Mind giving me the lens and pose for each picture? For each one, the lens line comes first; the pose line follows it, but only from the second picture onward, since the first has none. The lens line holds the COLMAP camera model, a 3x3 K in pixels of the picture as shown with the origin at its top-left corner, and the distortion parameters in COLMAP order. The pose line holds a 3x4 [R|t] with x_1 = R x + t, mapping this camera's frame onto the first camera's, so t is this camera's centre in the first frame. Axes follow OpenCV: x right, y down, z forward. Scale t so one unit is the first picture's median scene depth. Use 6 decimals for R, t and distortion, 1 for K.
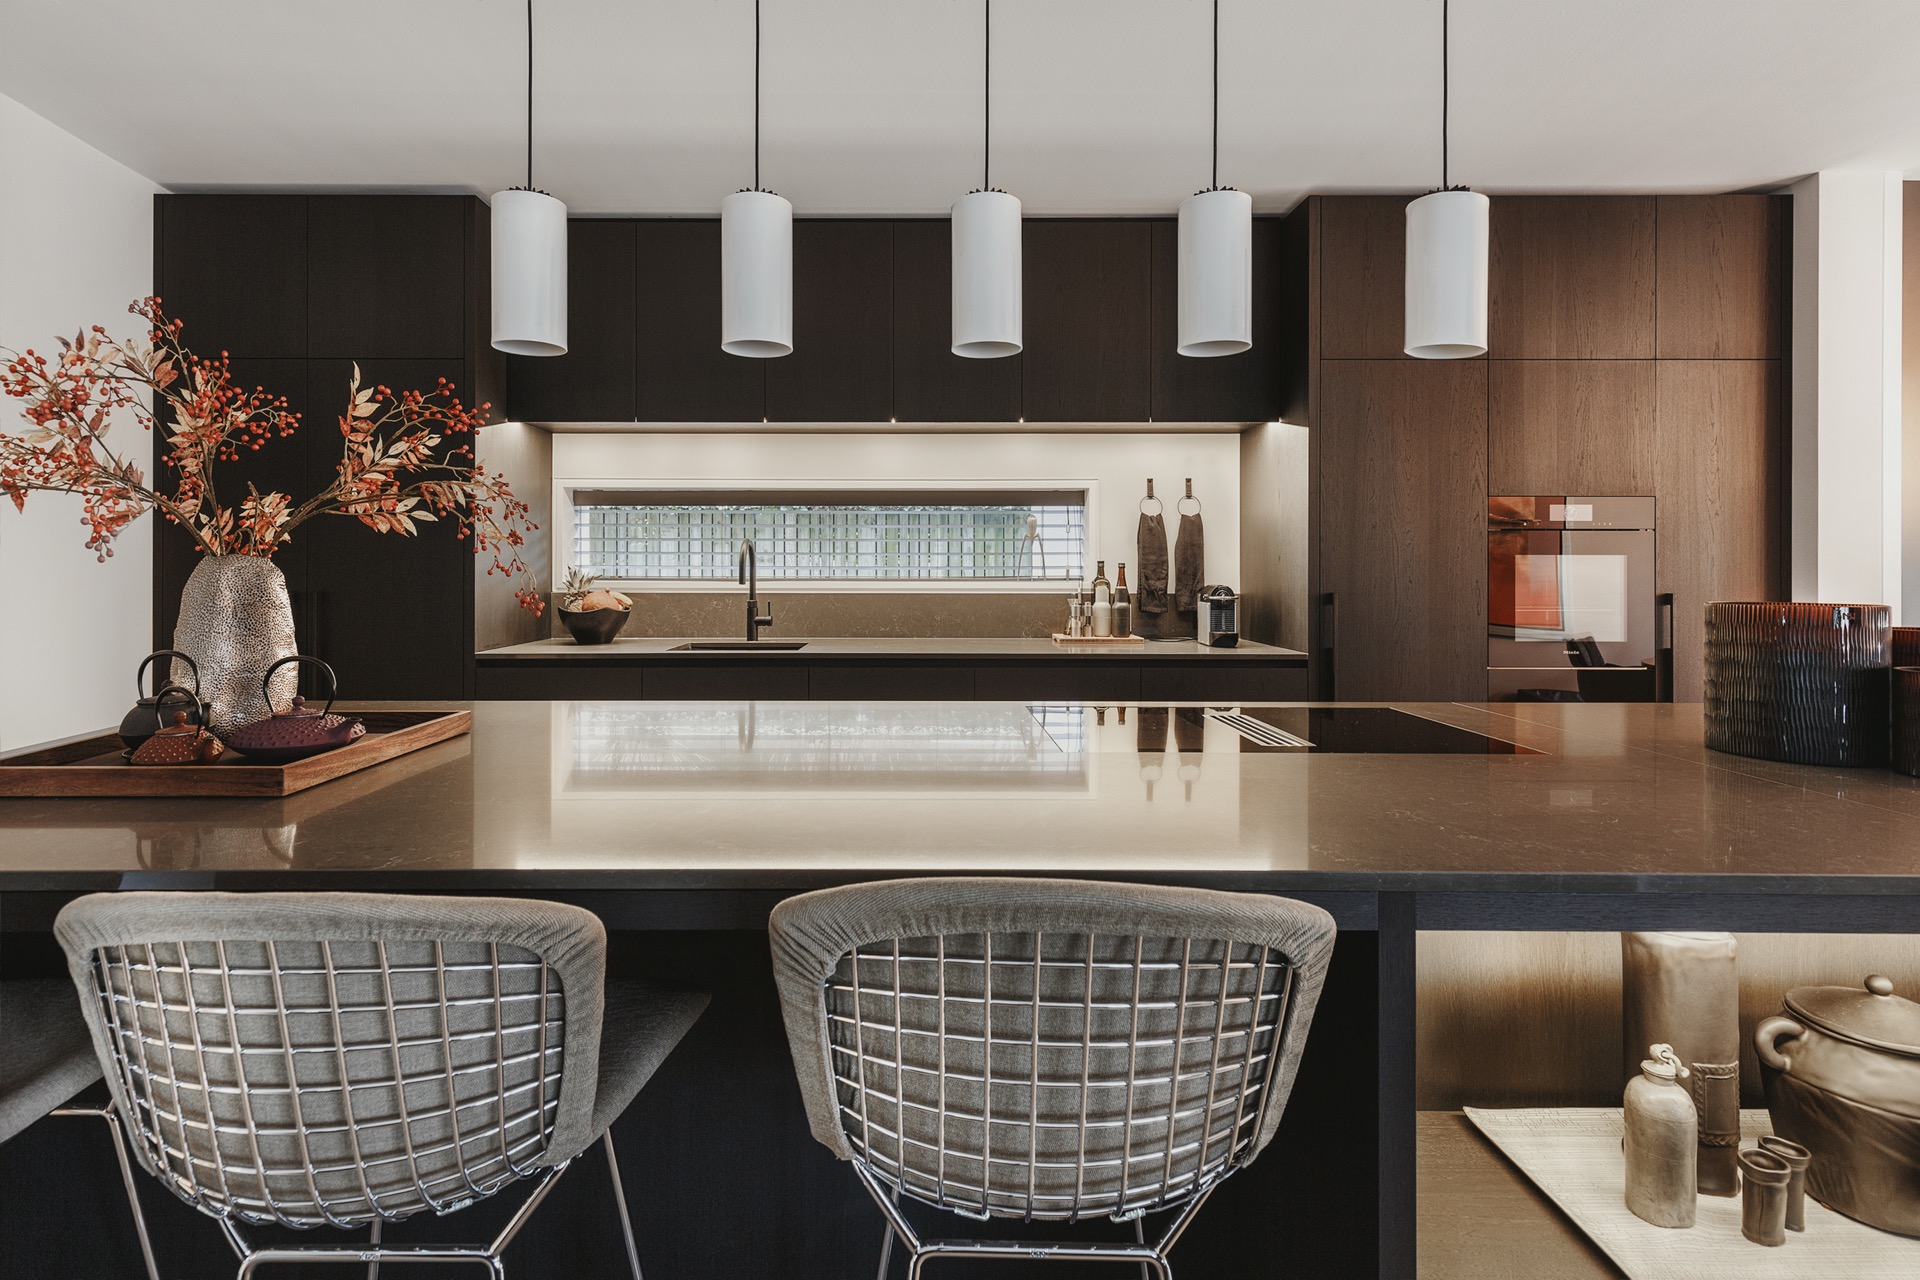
lens RADIAL K [[953.9, 0, 956.8], [0, 953.9, 566.5], [0, 0, 1]] dist [-0.001108, 0.000051]
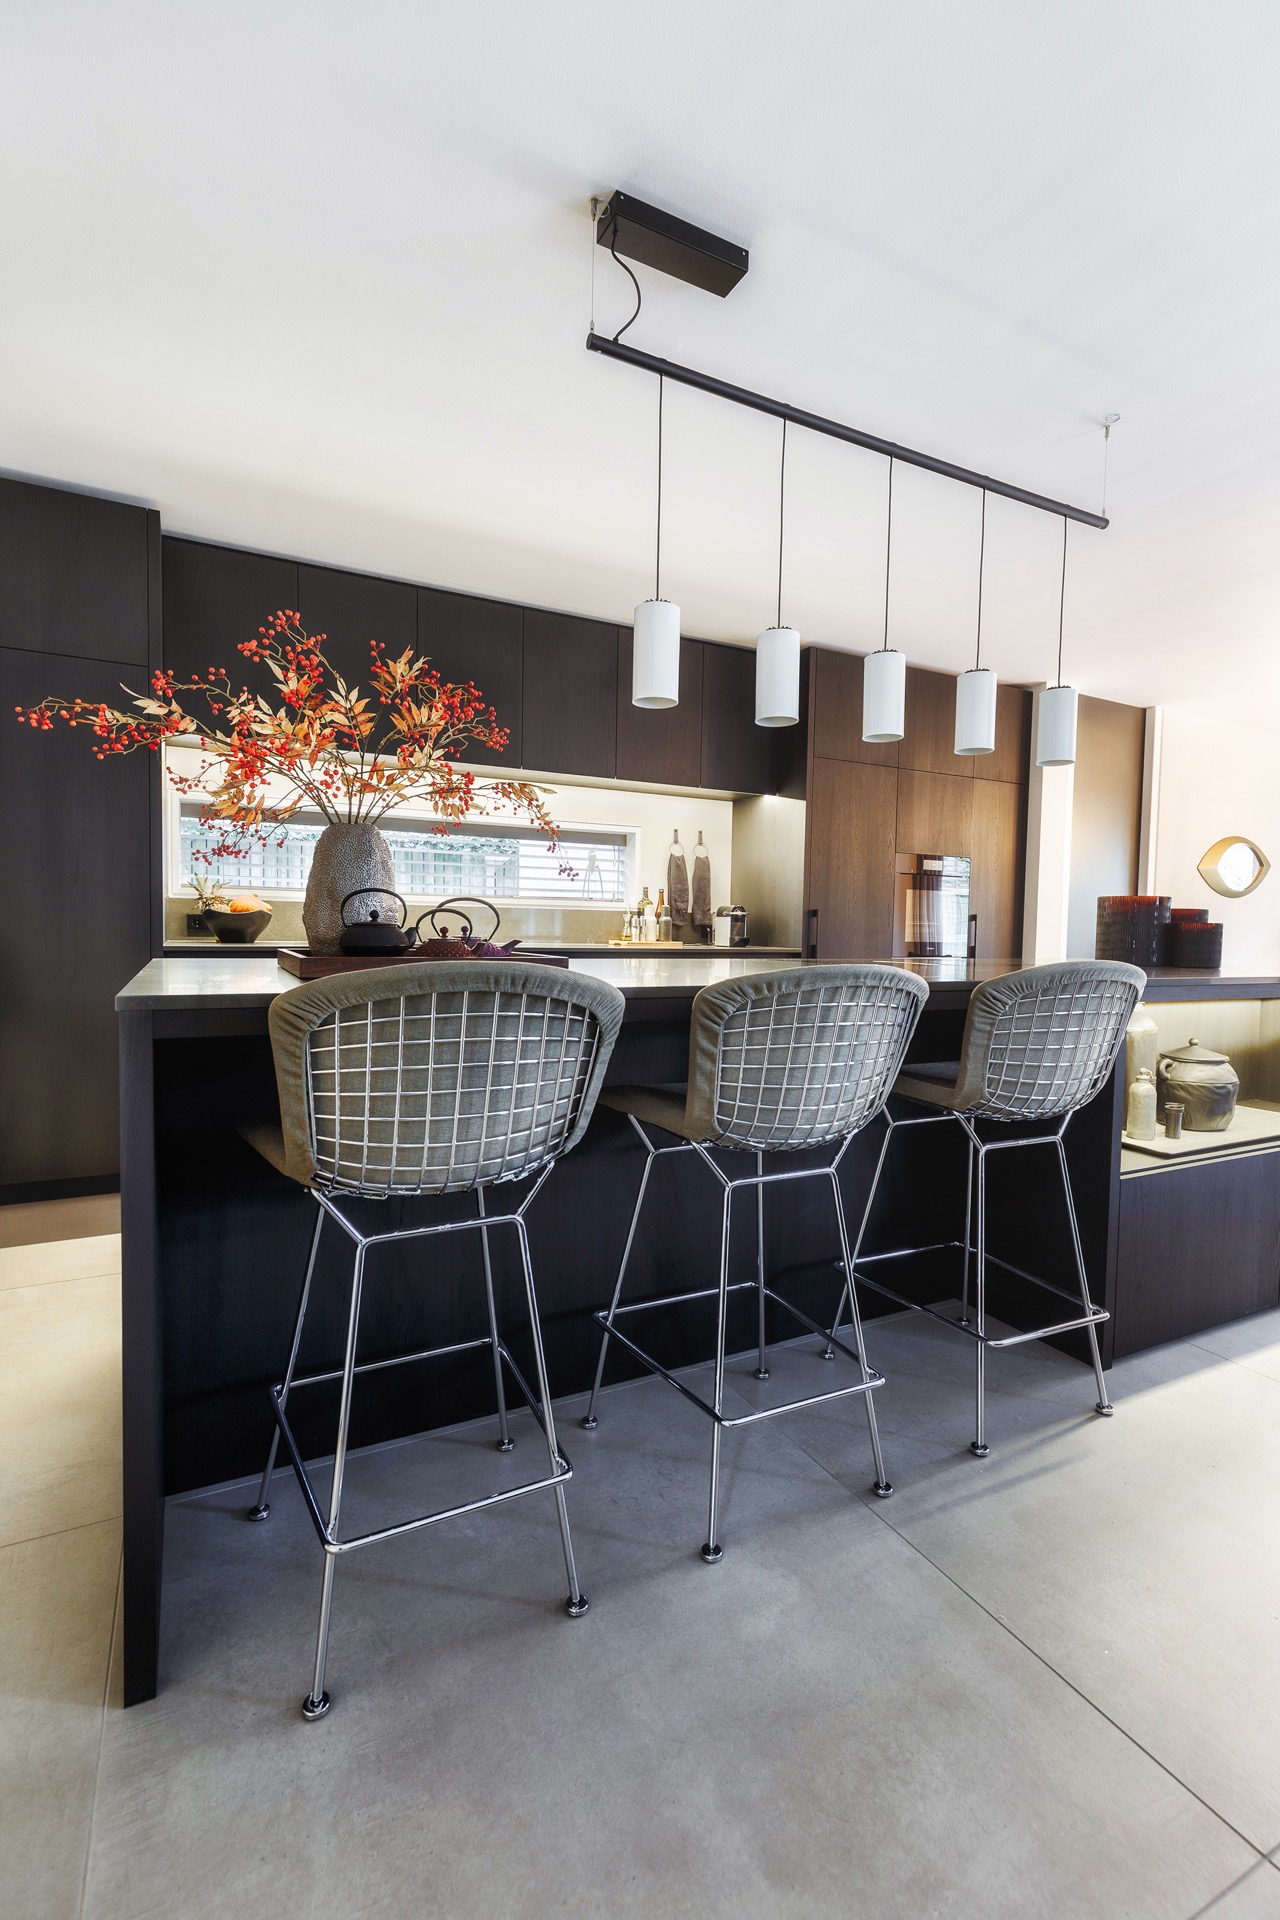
lens RADIAL K [[867.9, 0, 640.0], [0, 867.9, 960.0], [0, 0, 1]] dist [-0.000756, -0.000062]
pose [[0.890517, 0.001486, 0.454948, -0.508103], [-0.020868, 0.999076, 0.037582, 0.063177], [-0.454472, -0.042962, 0.889724, -0.131974]]
